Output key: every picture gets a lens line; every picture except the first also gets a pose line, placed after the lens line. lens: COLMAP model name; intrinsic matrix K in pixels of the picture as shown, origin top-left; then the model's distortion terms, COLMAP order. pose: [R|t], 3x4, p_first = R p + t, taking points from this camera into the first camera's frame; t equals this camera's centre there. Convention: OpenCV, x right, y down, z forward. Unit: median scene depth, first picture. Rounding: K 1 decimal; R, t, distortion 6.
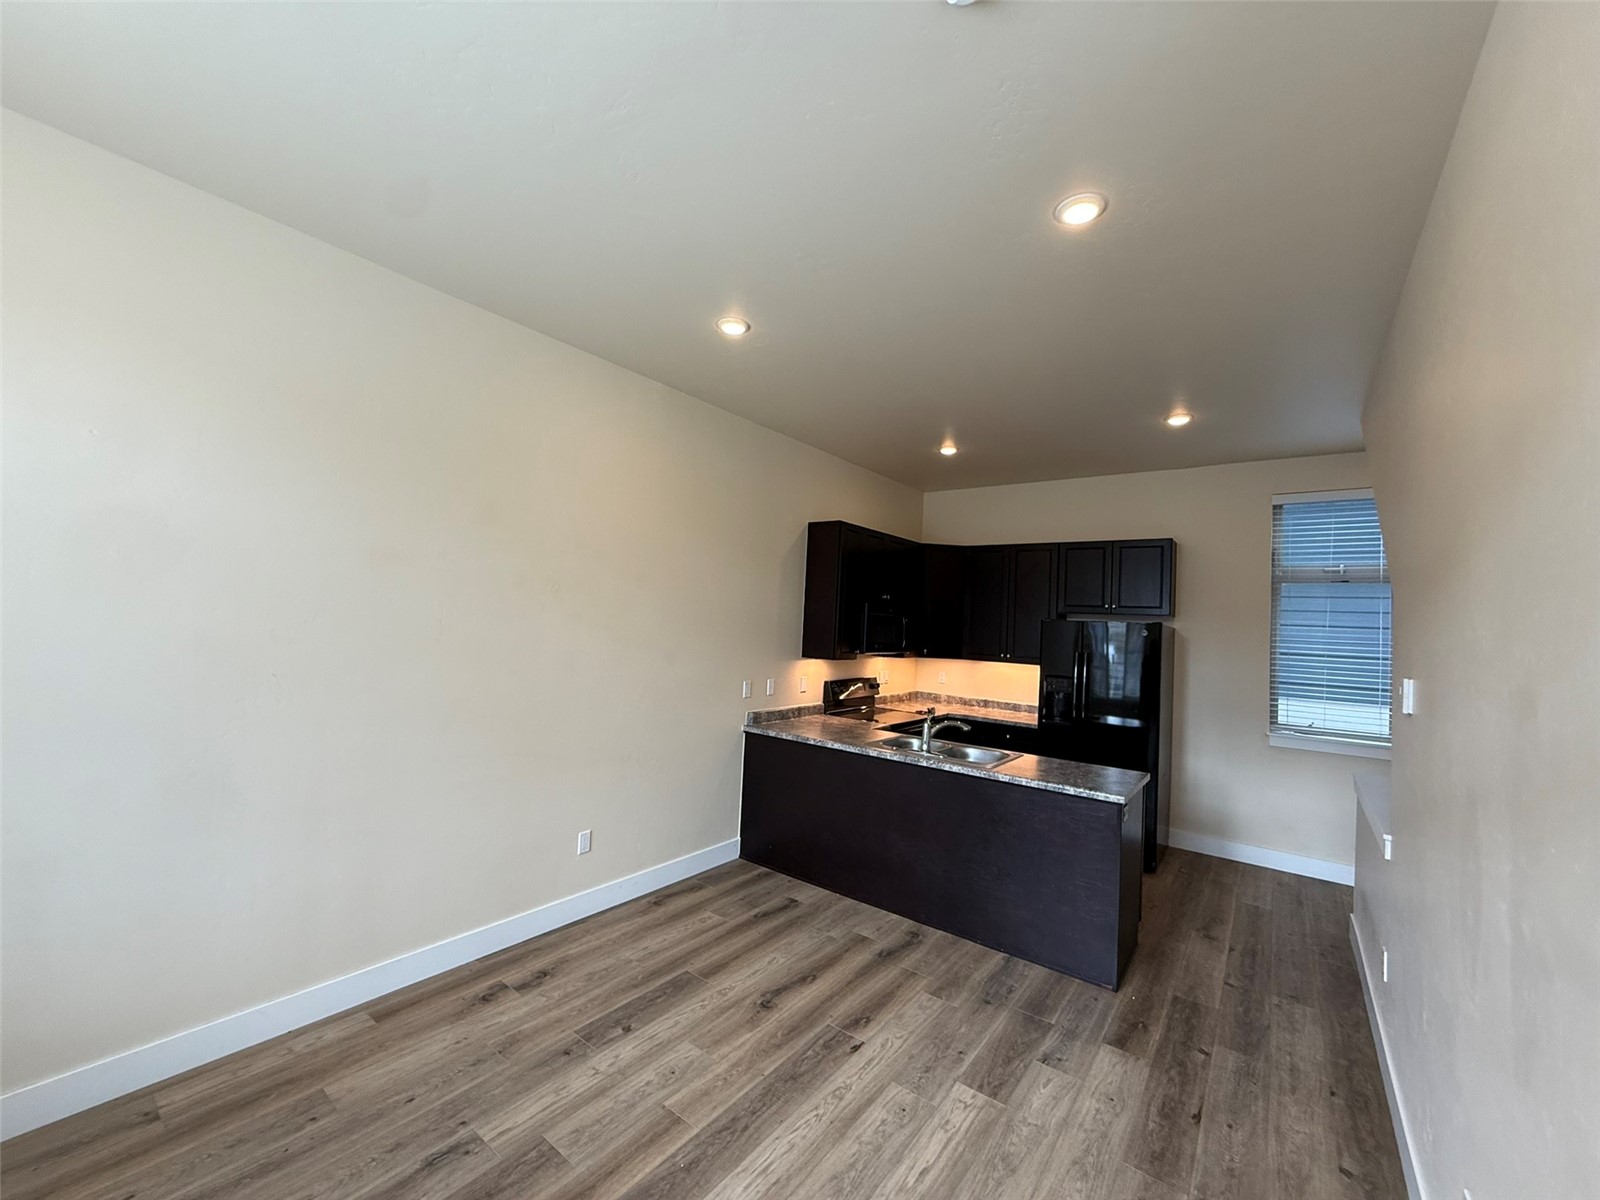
lens RADIAL K [[640.8, 0, 777.0], [0, 640.8, 603.0], [0, 0, 1]] dist [-0.005062, 0.000301]
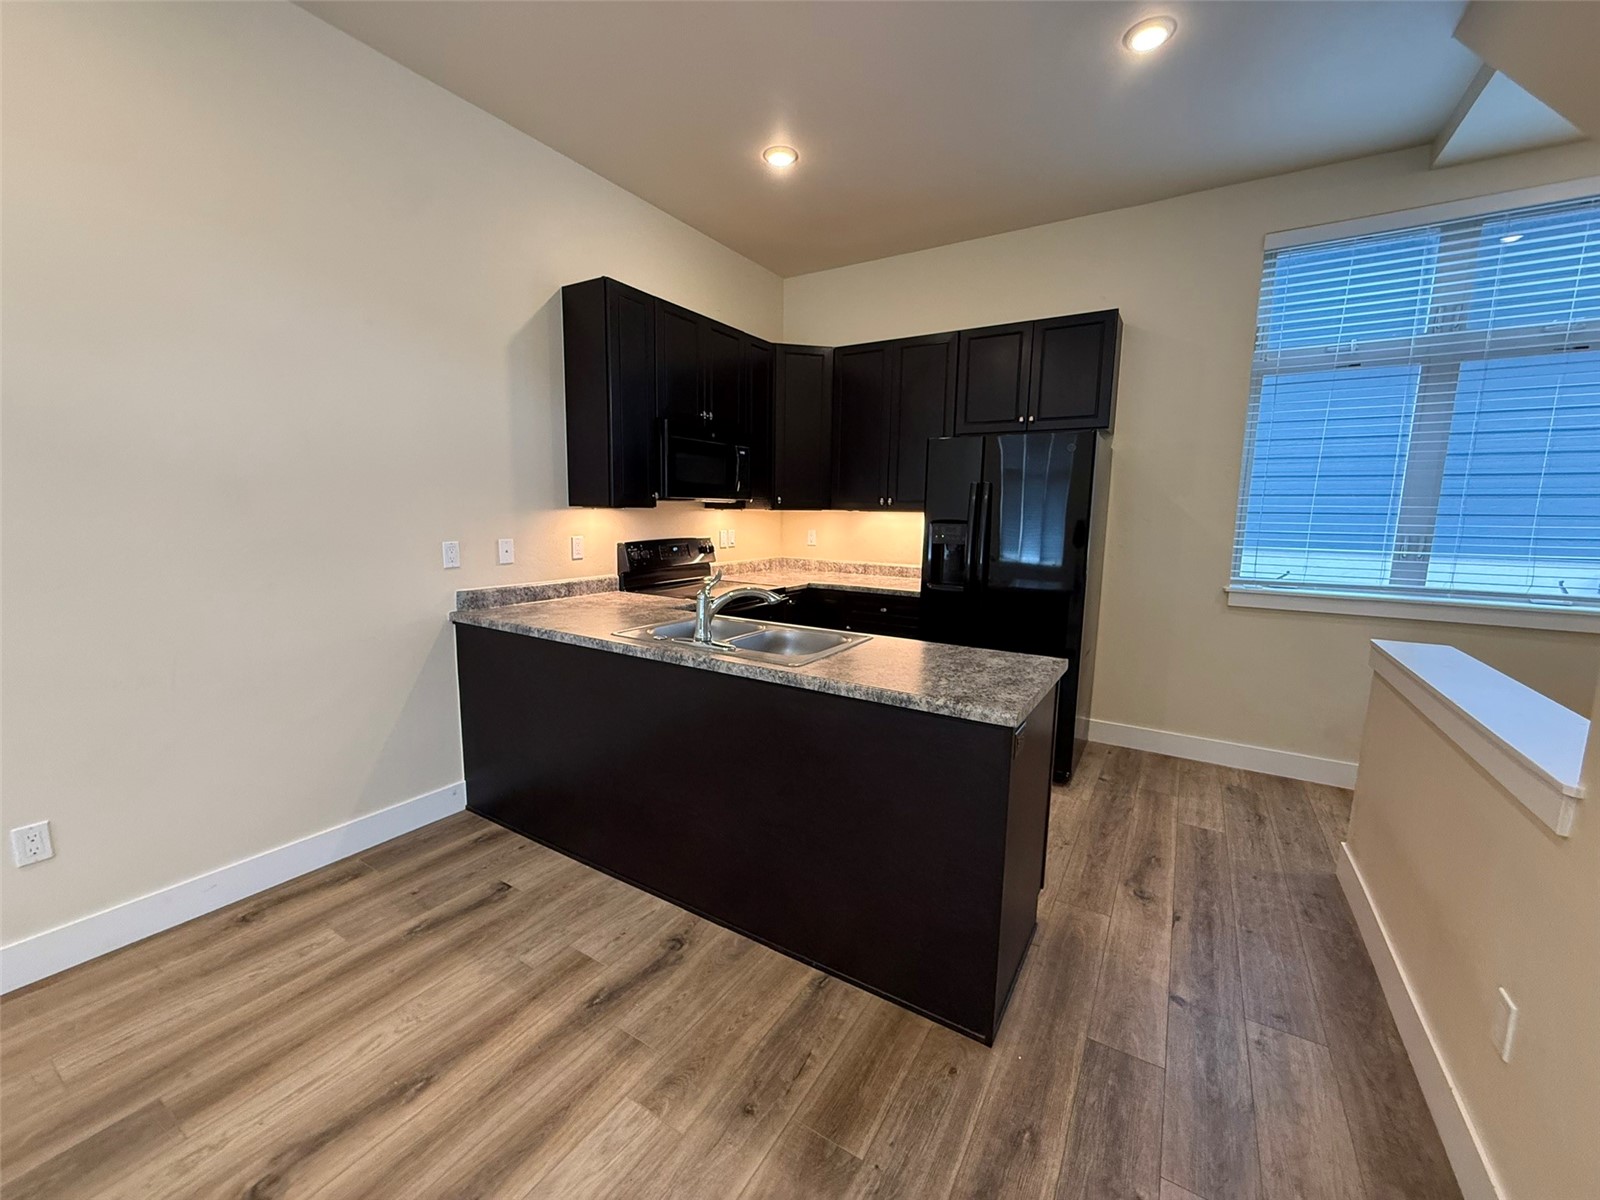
lens RADIAL K [[640.8, 0, 780.4], [0, 640.8, 602.8], [0, 0, 1]] dist [-0.005062, 0.000301]
pose [[0.994682, -0.046348, 0.091976, 0.276736], [0.029549, 0.983903, 0.176241, 0.107807], [-0.098663, -0.172586, 0.980041, 0.472891]]
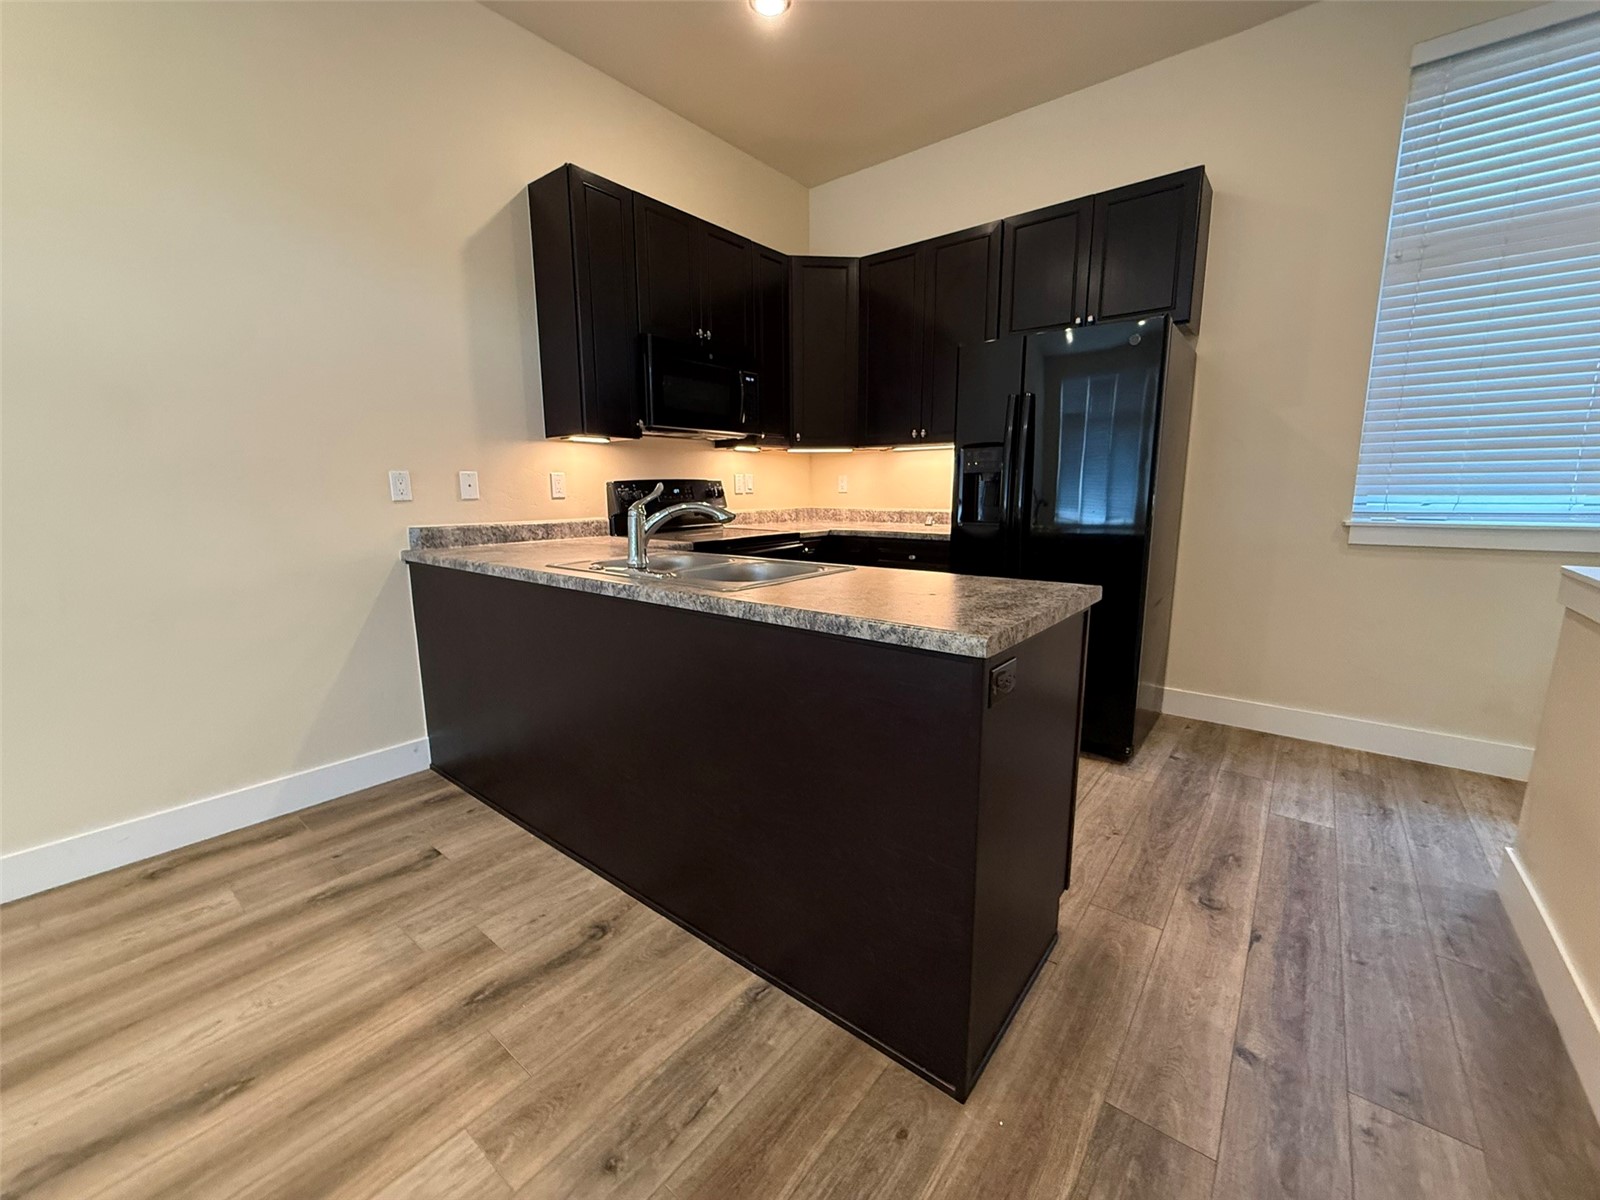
lens RADIAL K [[640.8, 0, 785.4], [0, 640.8, 604.7], [0, 0, 1]] dist [-0.005062, 0.000301]
pose [[0.998400, -0.048695, -0.028742, 0.392544], [0.053560, 0.977379, 0.204603, 0.185006], [0.018128, -0.205815, 0.978423, 0.586541]]
